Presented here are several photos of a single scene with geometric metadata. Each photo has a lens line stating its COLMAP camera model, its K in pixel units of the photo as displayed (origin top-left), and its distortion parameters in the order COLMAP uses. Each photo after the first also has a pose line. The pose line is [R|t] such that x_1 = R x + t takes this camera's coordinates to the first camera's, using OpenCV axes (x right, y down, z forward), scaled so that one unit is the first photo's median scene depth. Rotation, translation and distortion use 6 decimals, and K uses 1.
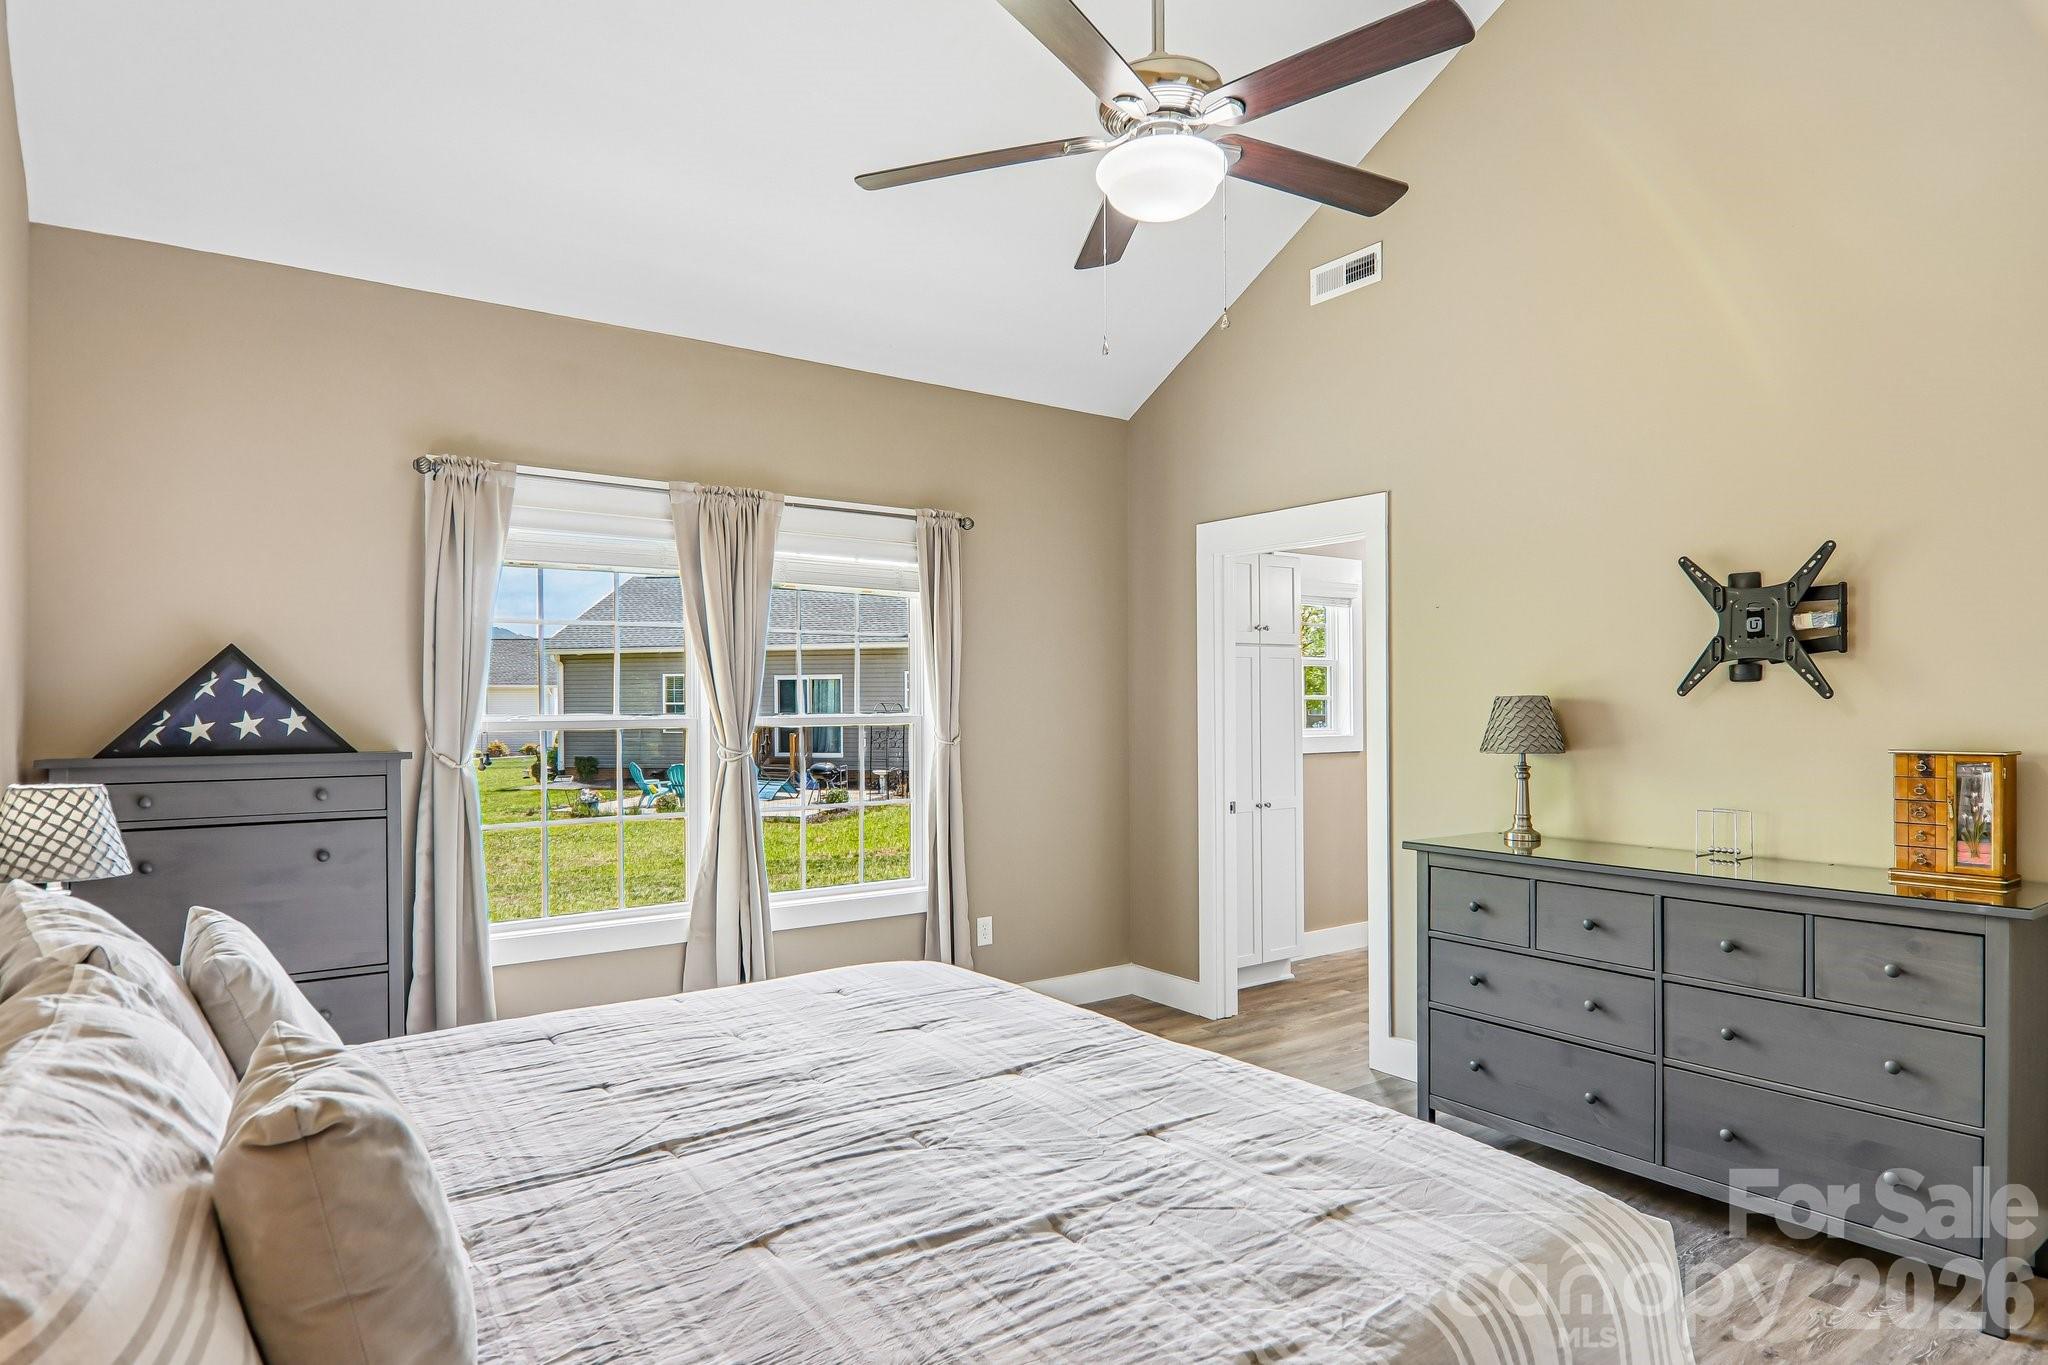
lens RADIAL K [[1147.1, 0, 1011.0], [0, 1147.1, 710.9], [0, 0, 1]] dist [0.001274, -0.020423]
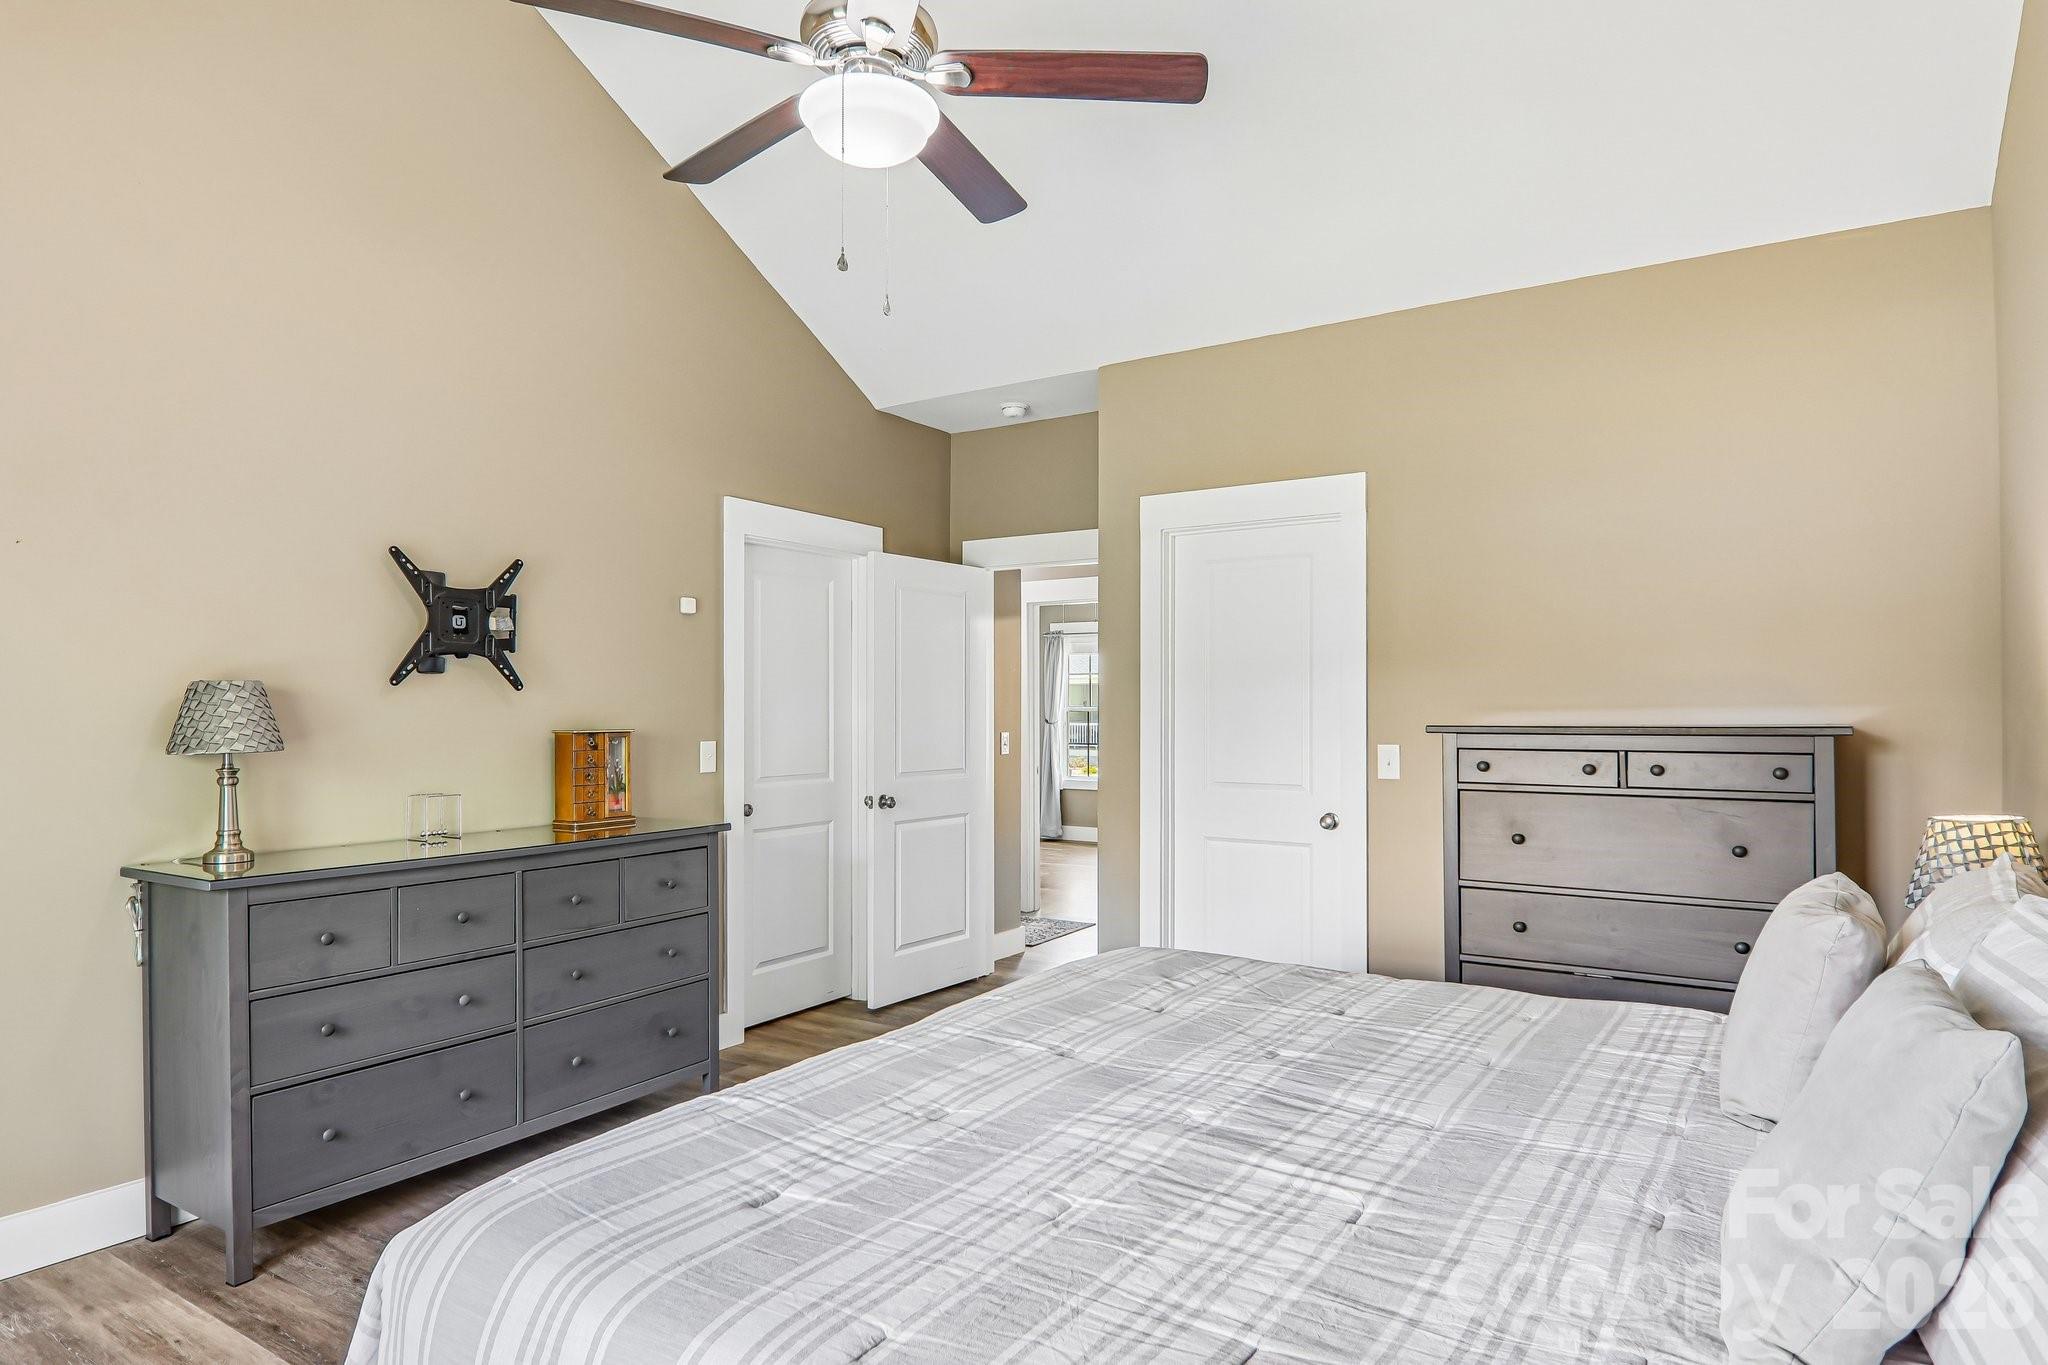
lens RADIAL K [[1147.1, 0, 1011.0], [0, 1147.1, 710.9], [0, 0, 1]] dist [0.001274, -0.020423]
pose [[-0.340664, 0.000391, 0.940185, -0.563070], [0.007807, 0.999967, 0.002413, 0.011281], [-0.940153, 0.008162, -0.340655, 0.877061]]
